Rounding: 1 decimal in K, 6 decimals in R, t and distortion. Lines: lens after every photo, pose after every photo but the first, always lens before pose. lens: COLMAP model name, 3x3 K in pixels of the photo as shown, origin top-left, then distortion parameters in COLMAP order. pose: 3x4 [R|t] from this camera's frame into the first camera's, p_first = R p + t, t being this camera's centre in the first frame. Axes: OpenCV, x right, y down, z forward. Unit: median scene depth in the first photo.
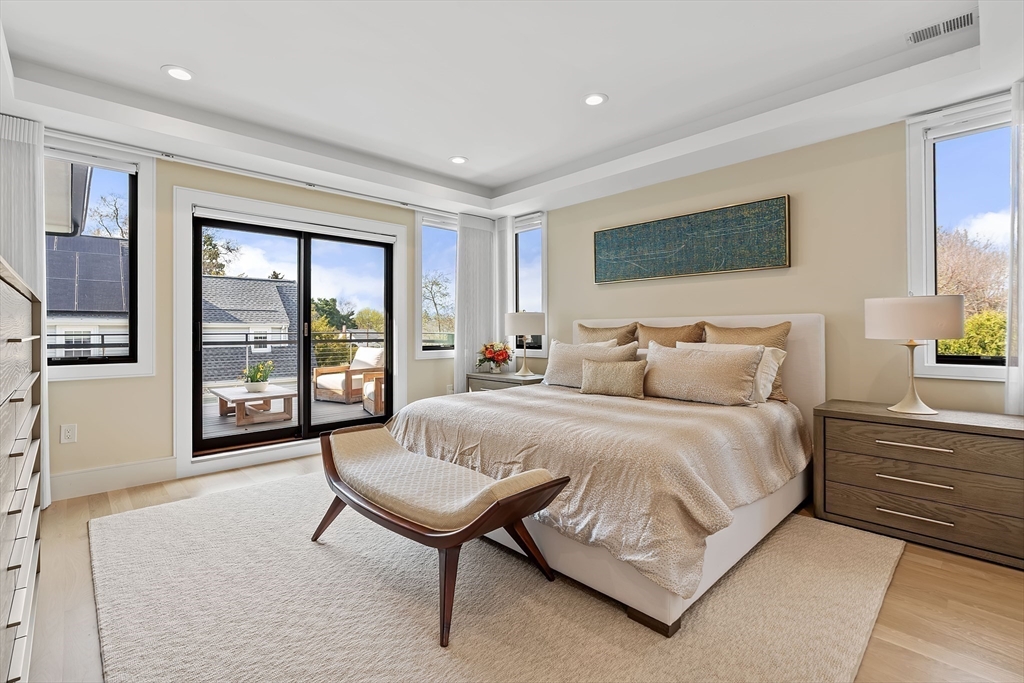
lens RADIAL K [[461.1, 0, 510.9], [0, 461.1, 330.9], [0, 0, 1]] dist [-0.000732, 0.000279]
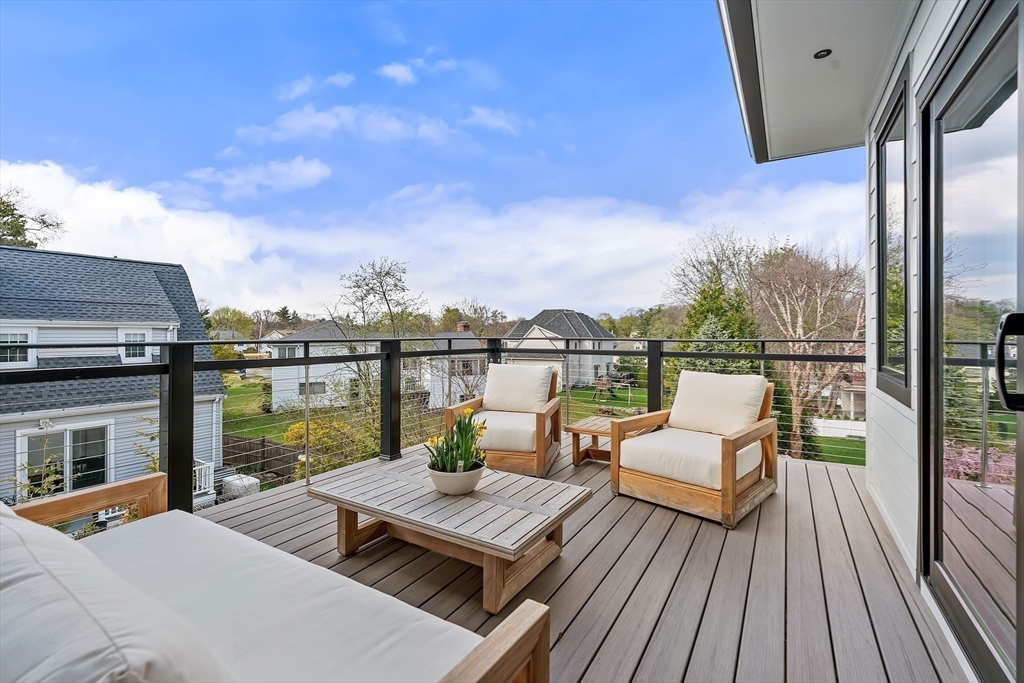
lens RADIAL K [[461.1, 0, 510.9], [0, 461.1, 330.9], [0, 0, 1]] dist [-0.000732, 0.000279]
pose [[0.964434, 0.005090, 0.264276, -0.155417], [-0.003673, 0.999976, -0.005853, -0.000637], [-0.264299, 0.004674, 0.964429, 0.152010]]
